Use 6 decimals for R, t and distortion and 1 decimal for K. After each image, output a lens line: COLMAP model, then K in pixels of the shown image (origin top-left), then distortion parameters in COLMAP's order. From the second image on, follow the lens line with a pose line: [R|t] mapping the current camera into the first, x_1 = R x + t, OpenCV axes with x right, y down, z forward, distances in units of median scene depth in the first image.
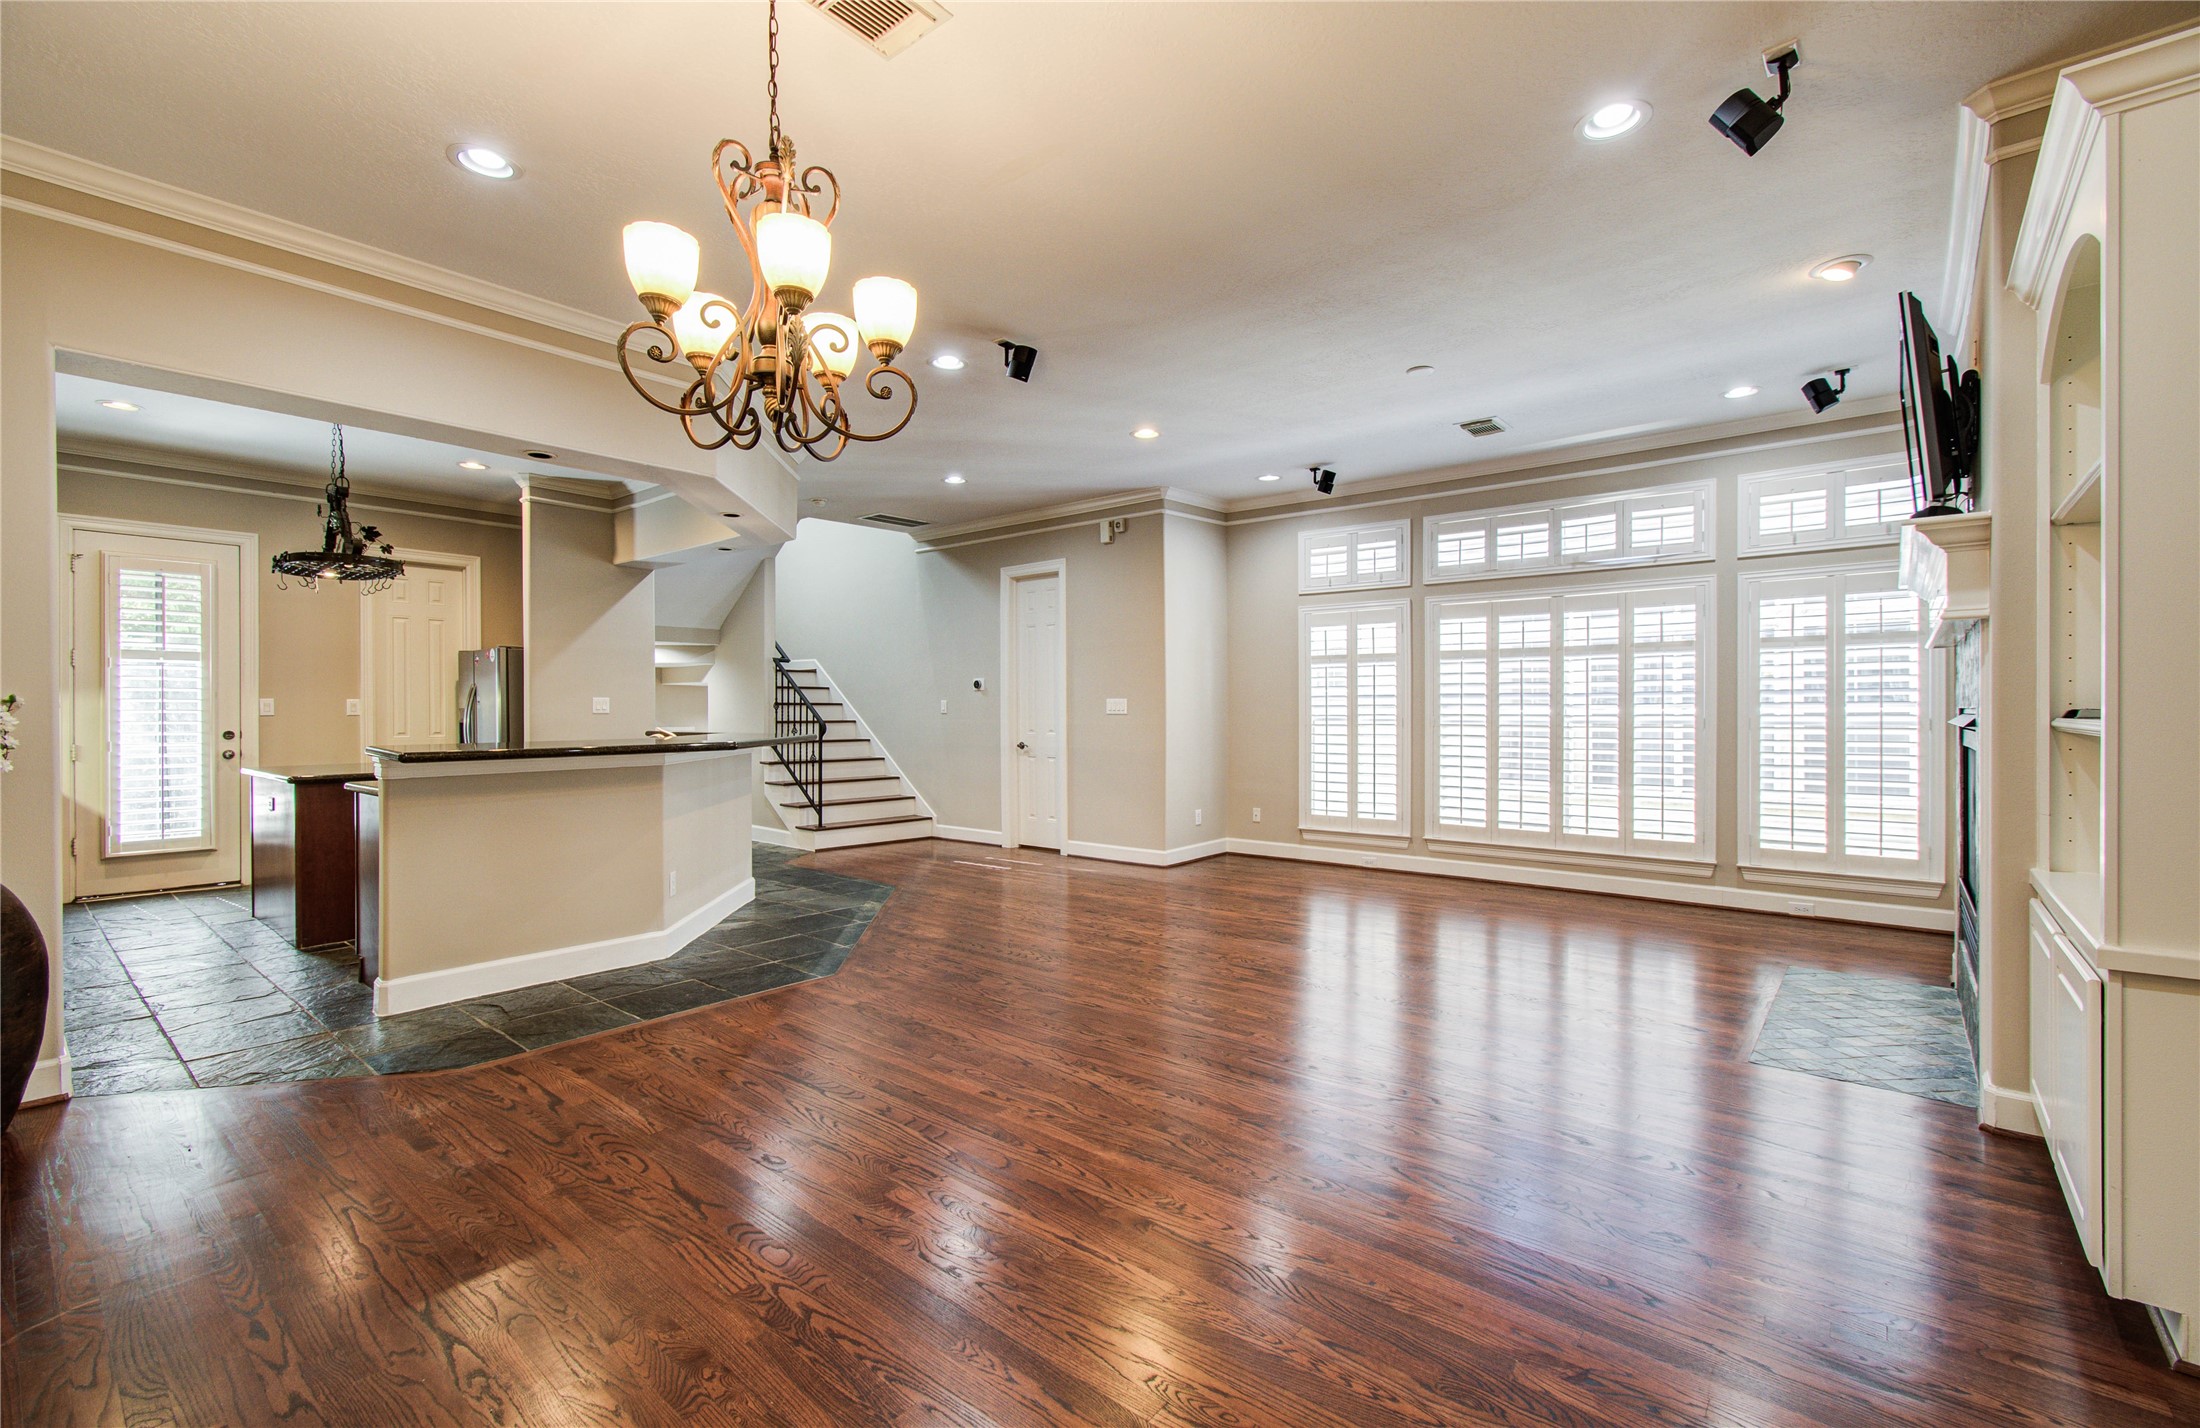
lens RADIAL K [[956.9, 0, 1091.4], [0, 956.9, 711.5], [0, 0, 1]] dist [-0.003352, 0.007319]
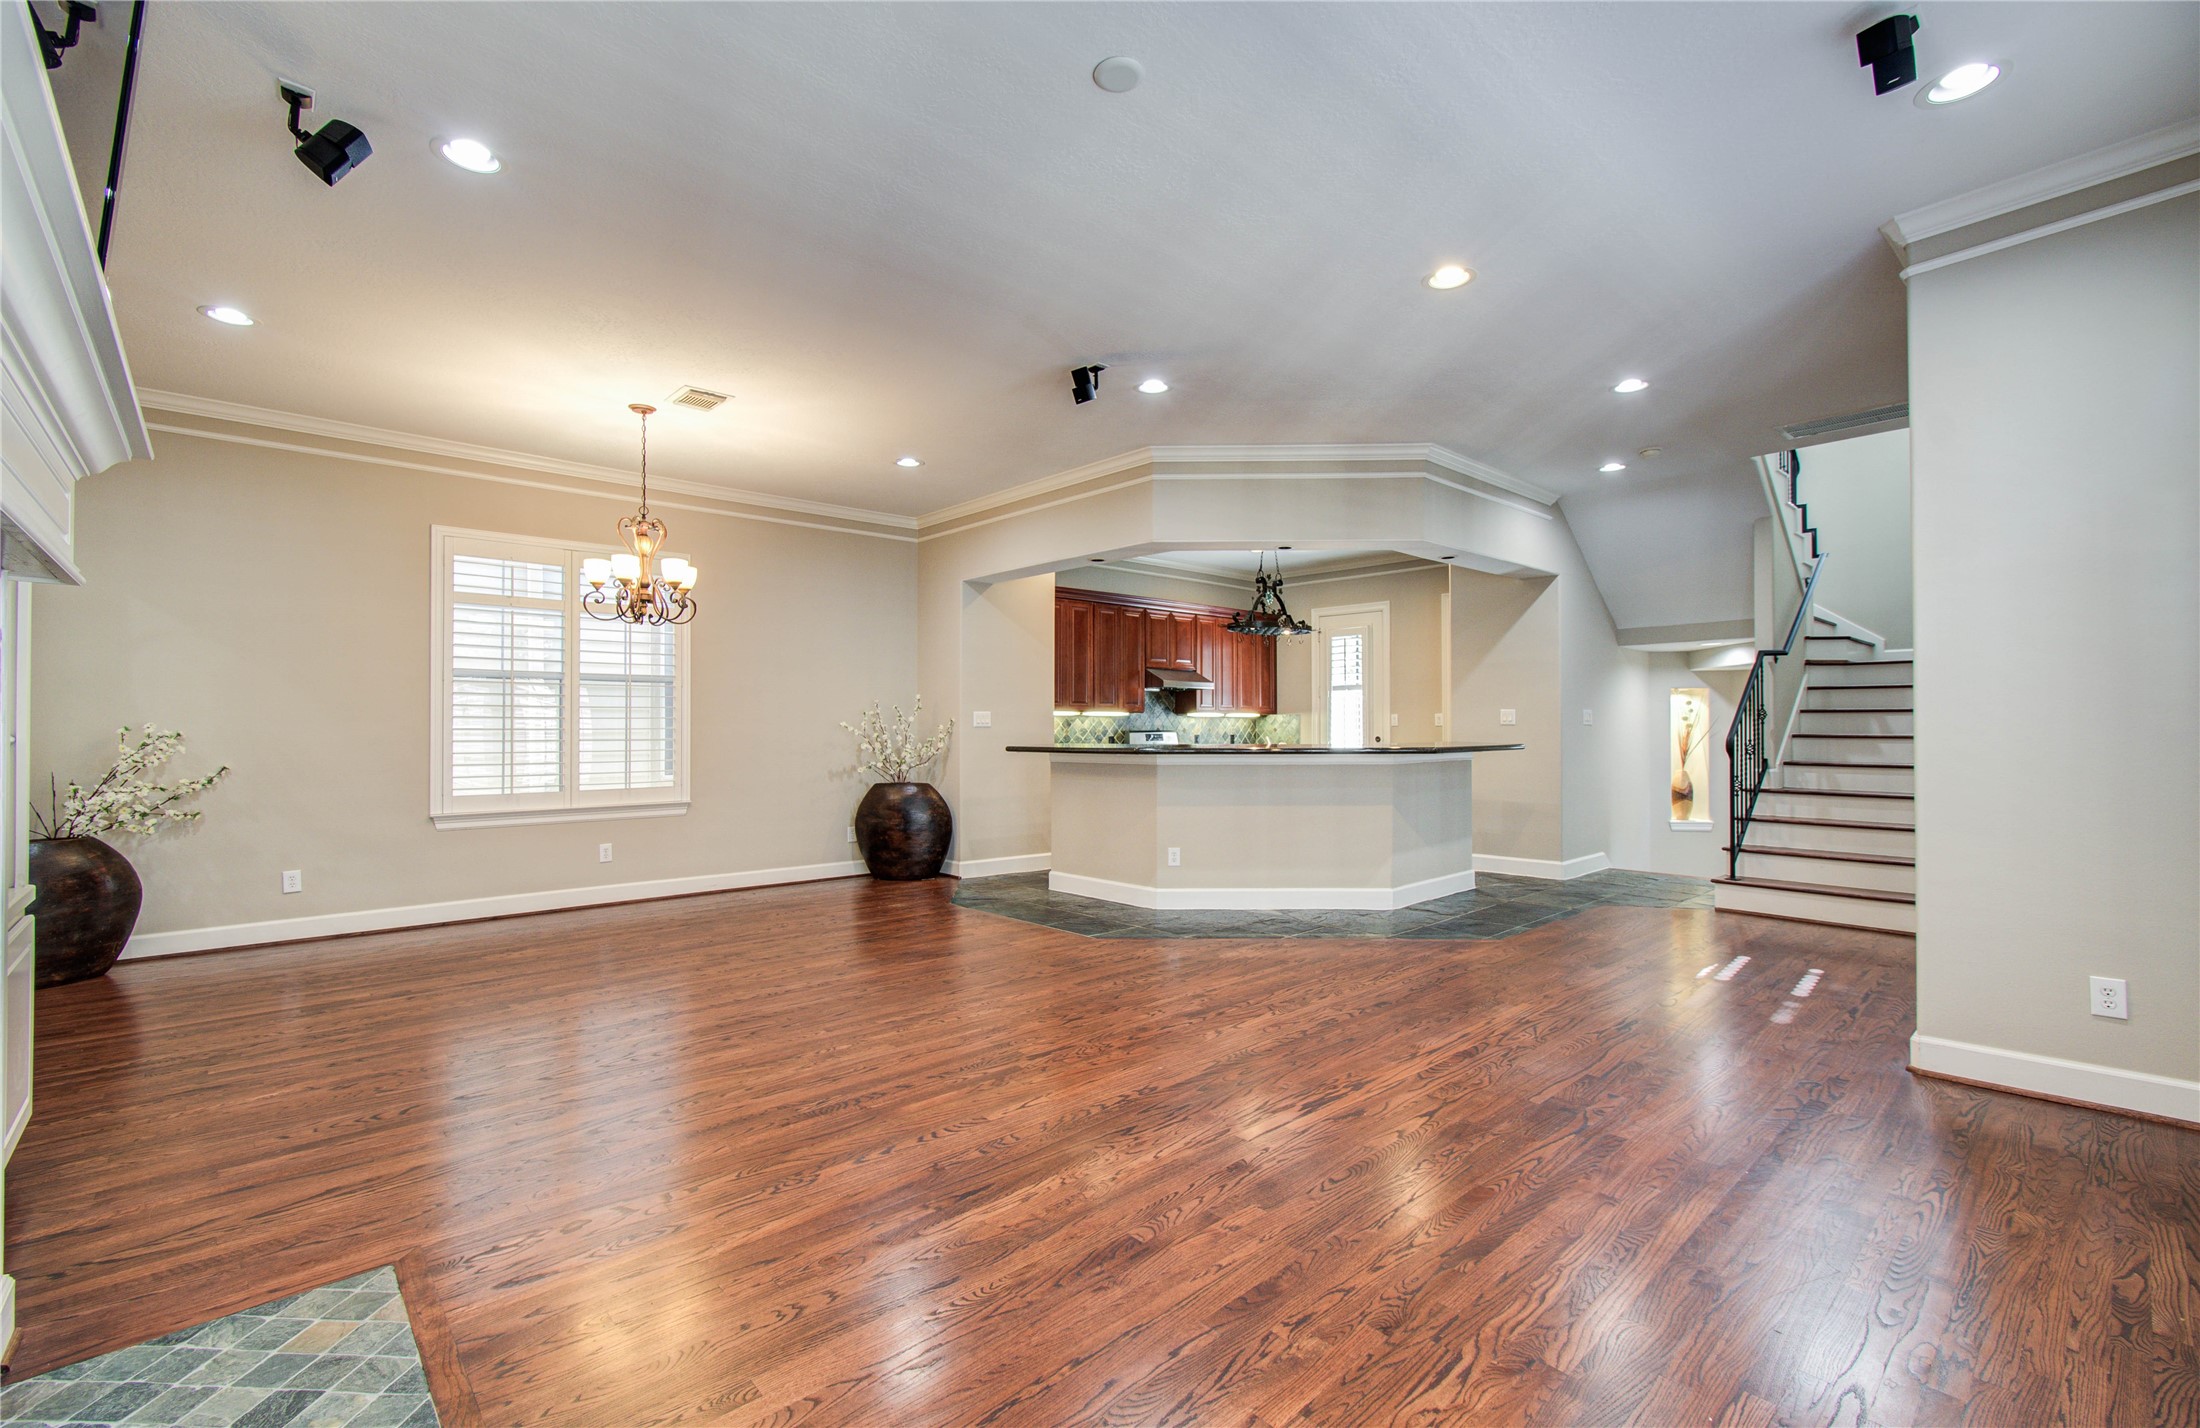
lens RADIAL K [[956.9, 0, 1098.2], [0, 956.9, 719.0], [0, 0, 1]] dist [-0.003352, 0.007319]
pose [[-0.123638, -0.005103, -0.992314, 0.663050], [0.003602, 0.999978, -0.005591, 0.000331], [0.992321, -0.004266, -0.123617, 0.802349]]
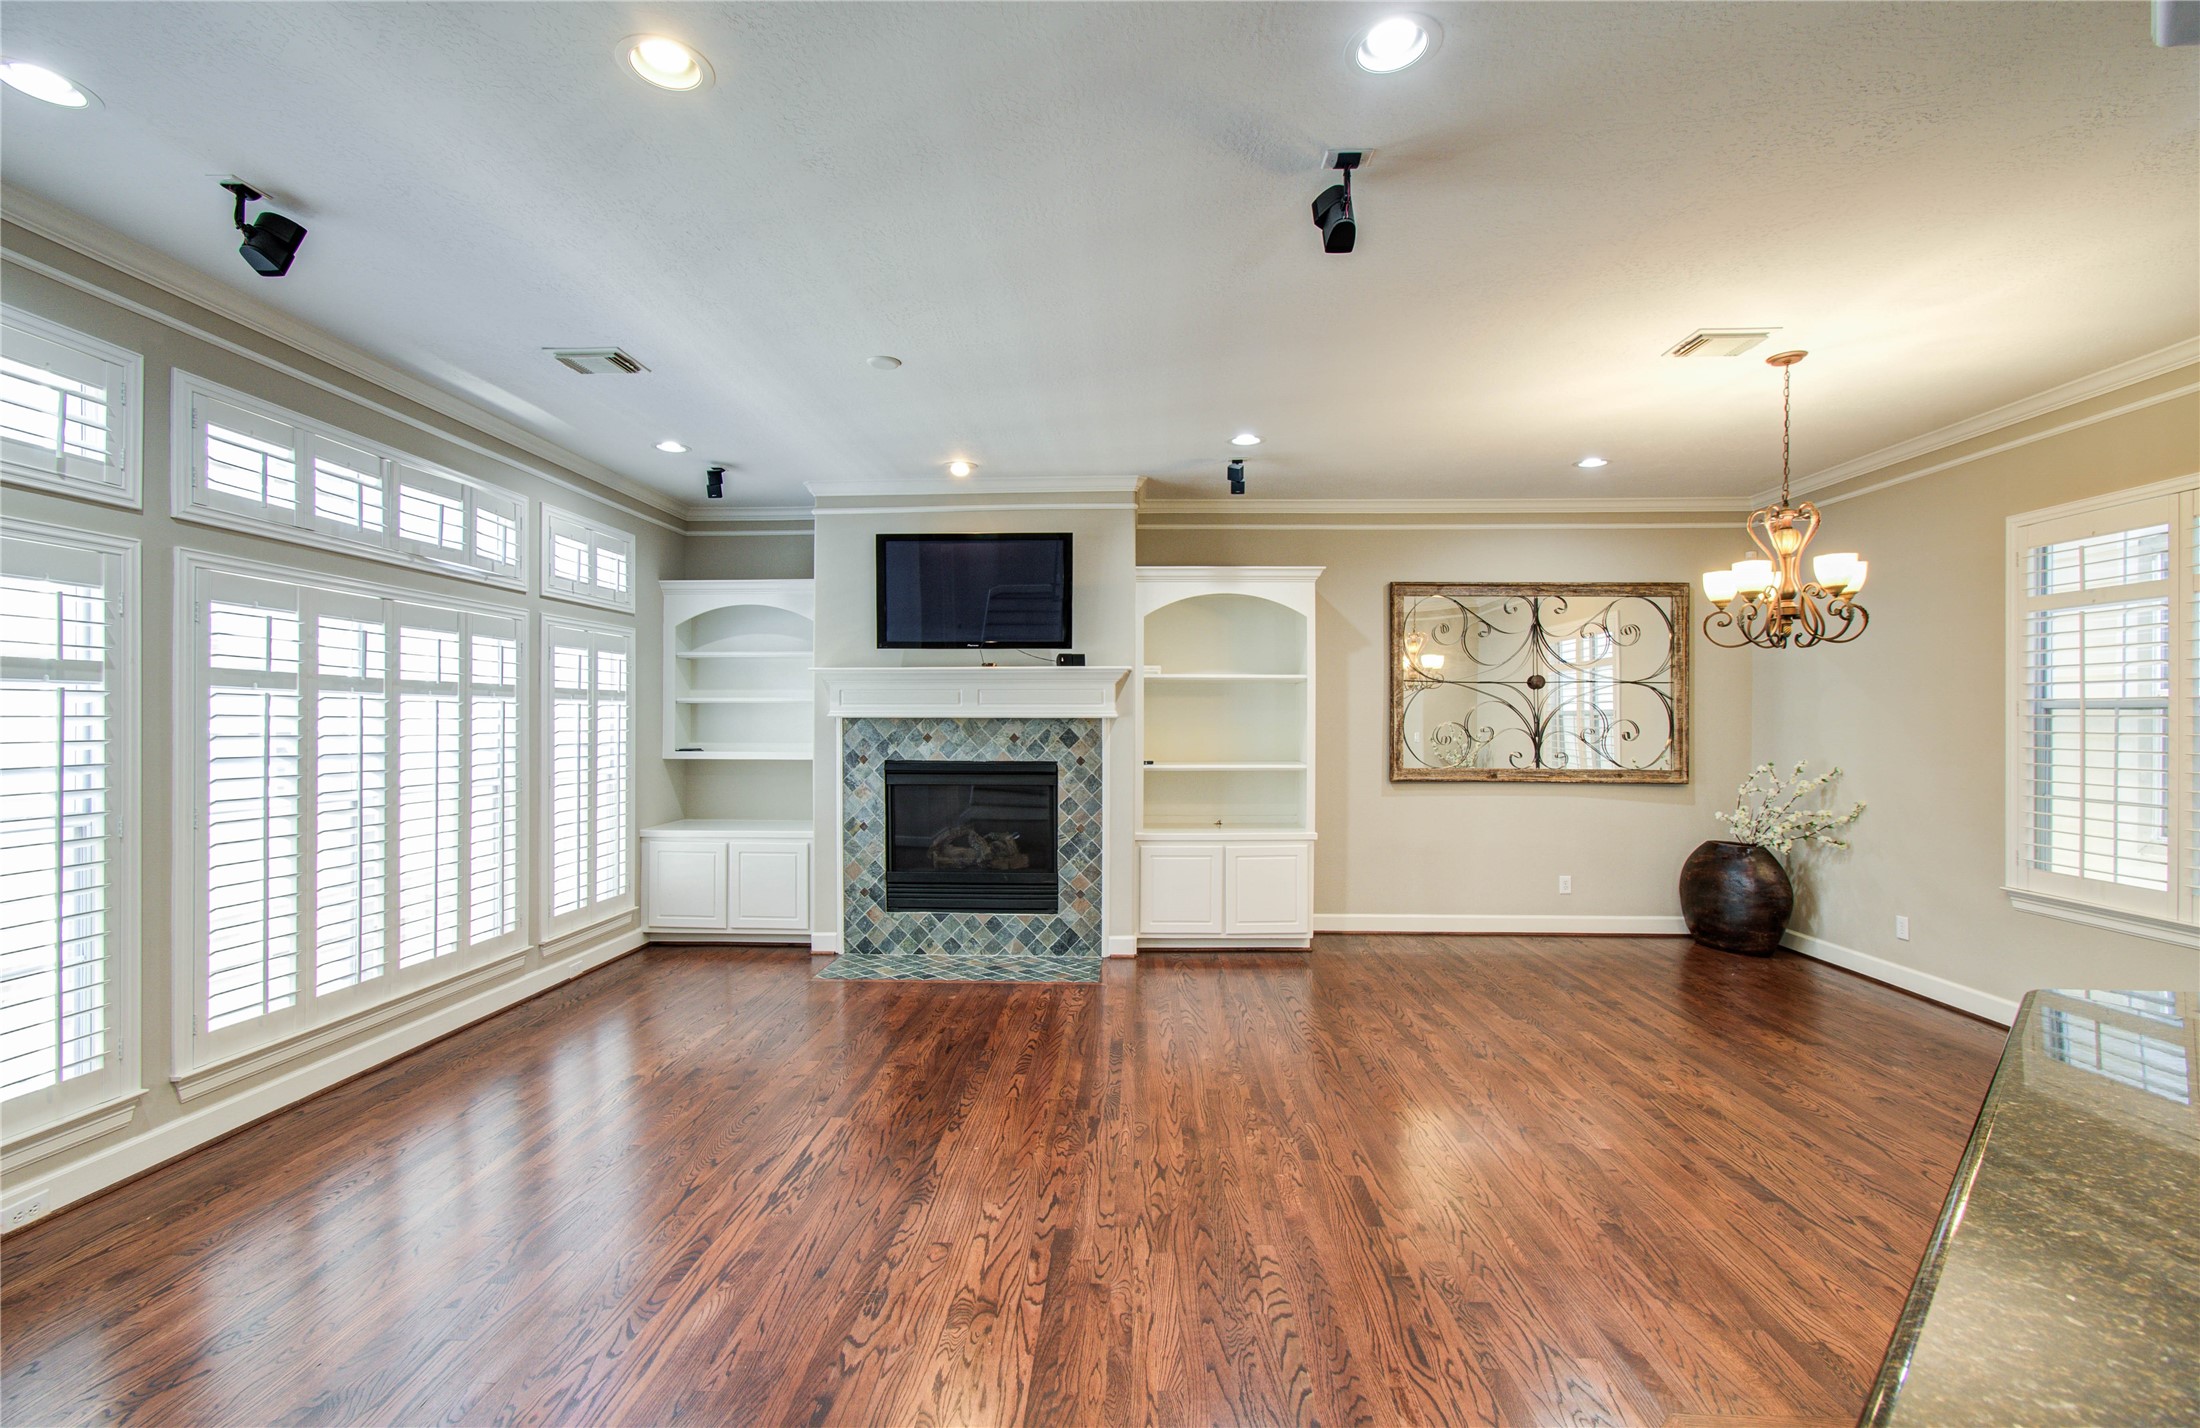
lens RADIAL K [[956.9, 0, 1110.3], [0, 956.9, 733.7], [0, 0, 1]] dist [-0.003352, 0.007319]
pose [[-0.622789, -0.010688, 0.782316, -0.309721], [-0.000021, 0.999907, 0.013644, -0.040637], [-0.782389, 0.008481, -0.622732, 1.032493]]
